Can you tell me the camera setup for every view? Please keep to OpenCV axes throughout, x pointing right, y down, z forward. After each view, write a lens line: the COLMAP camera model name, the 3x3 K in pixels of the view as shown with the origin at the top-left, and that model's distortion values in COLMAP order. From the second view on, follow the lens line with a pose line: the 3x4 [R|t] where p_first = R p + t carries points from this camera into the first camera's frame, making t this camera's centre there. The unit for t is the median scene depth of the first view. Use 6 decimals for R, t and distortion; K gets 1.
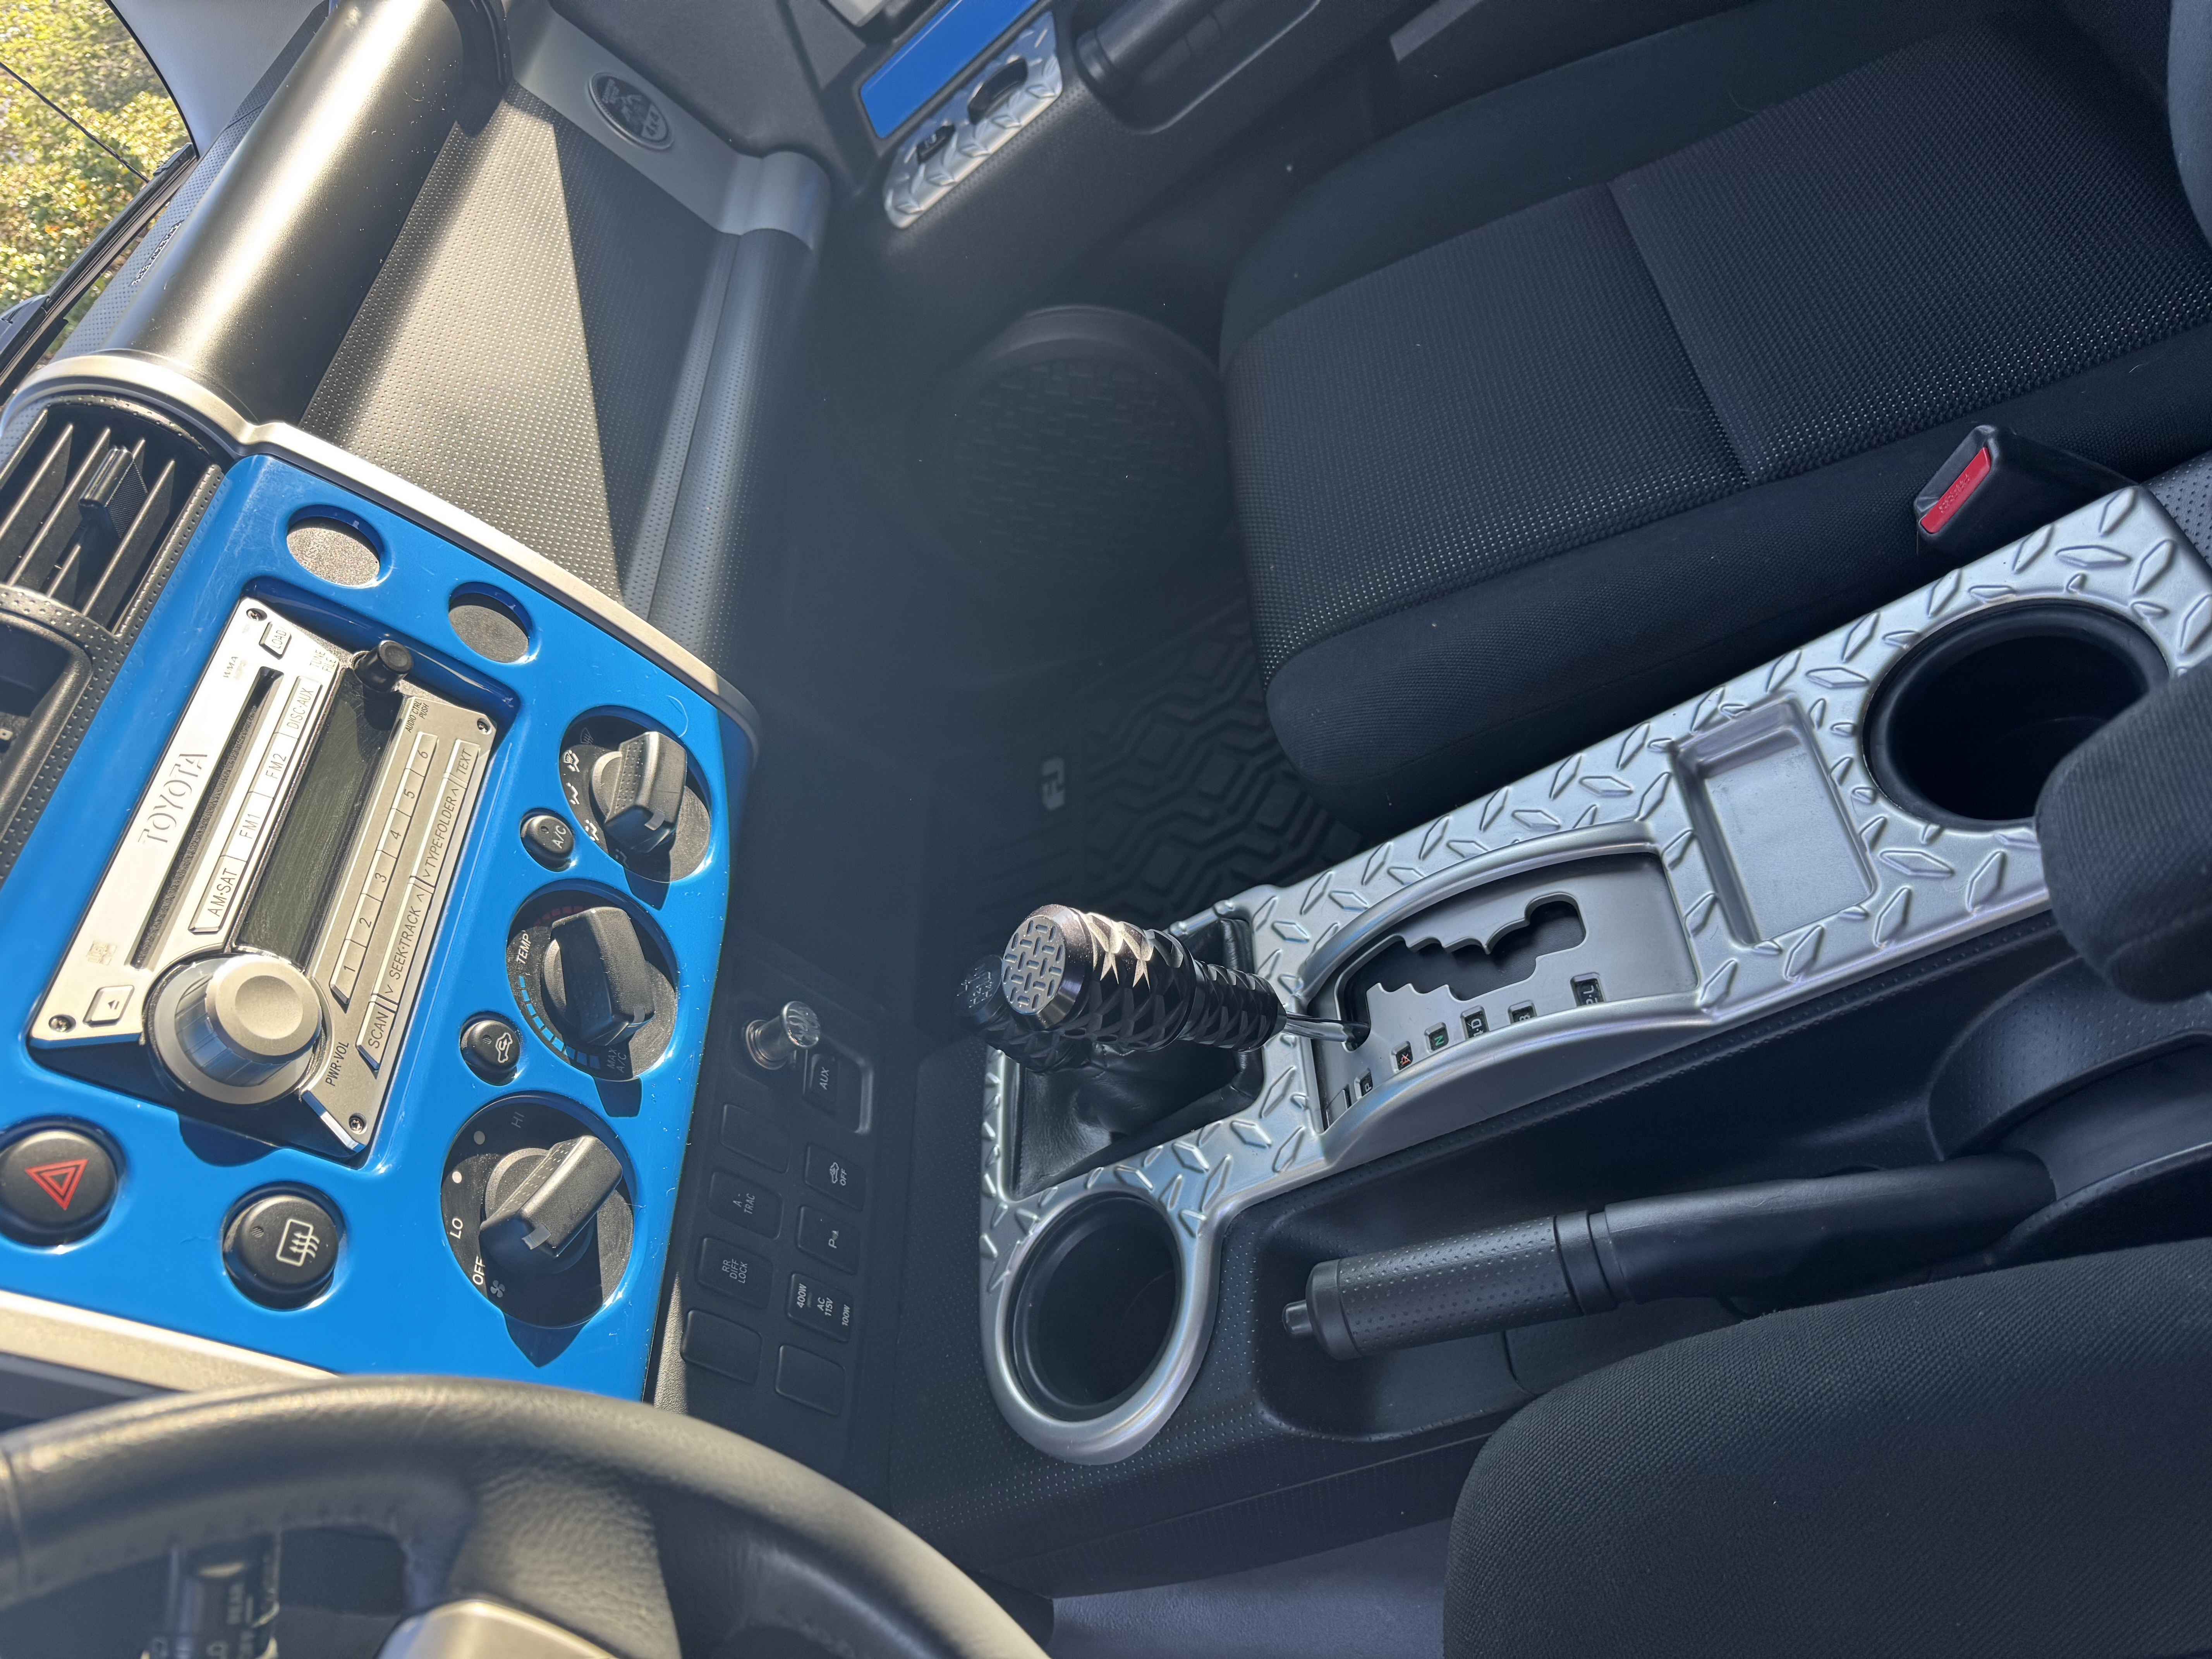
lens RADIAL K [[1554.8, 0, 1113.0], [0, 1554.8, 811.6], [0, 0, 1]] dist [-0.024122, -0.008203]
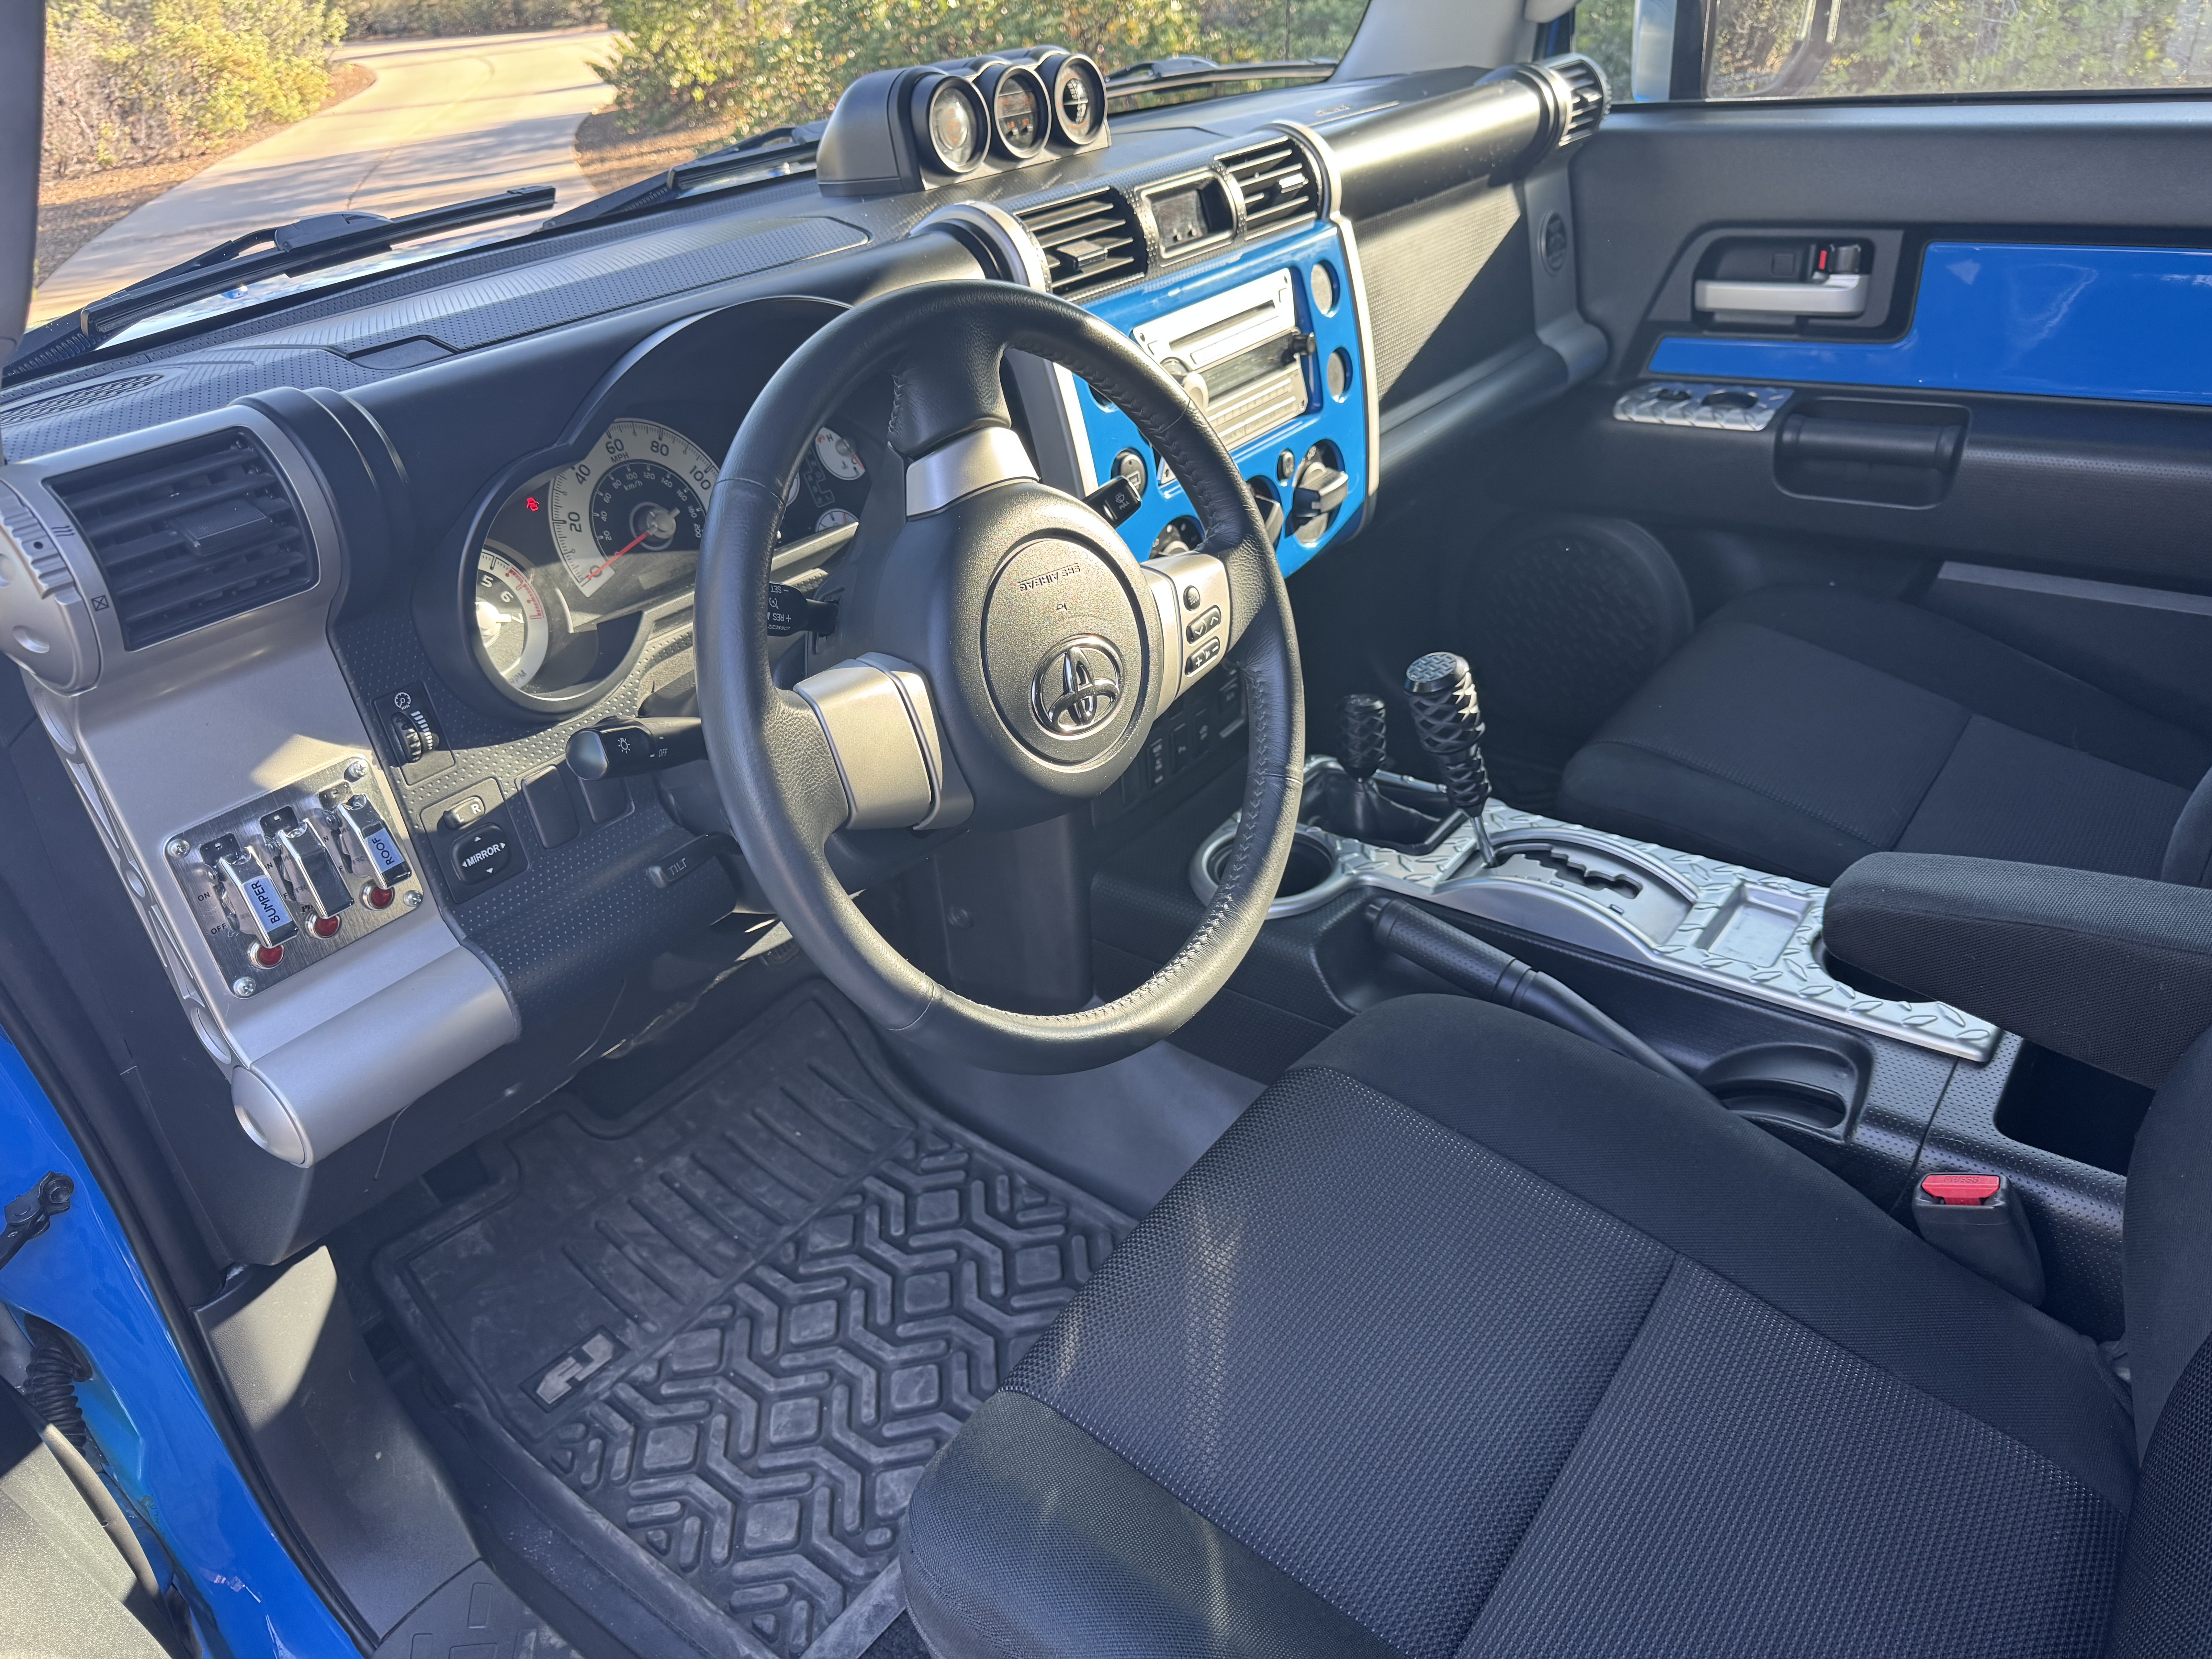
lens RADIAL K [[1554.8, 0, 1090.9], [0, 1554.8, 841.8], [0, 0, 1]] dist [-0.024122, -0.008203]
pose [[0.653550, 0.741741, -0.150640, 0.103876], [-0.751513, 0.659597, -0.012621, 0.495930], [0.090000, 0.121456, 0.988508, -0.800845]]
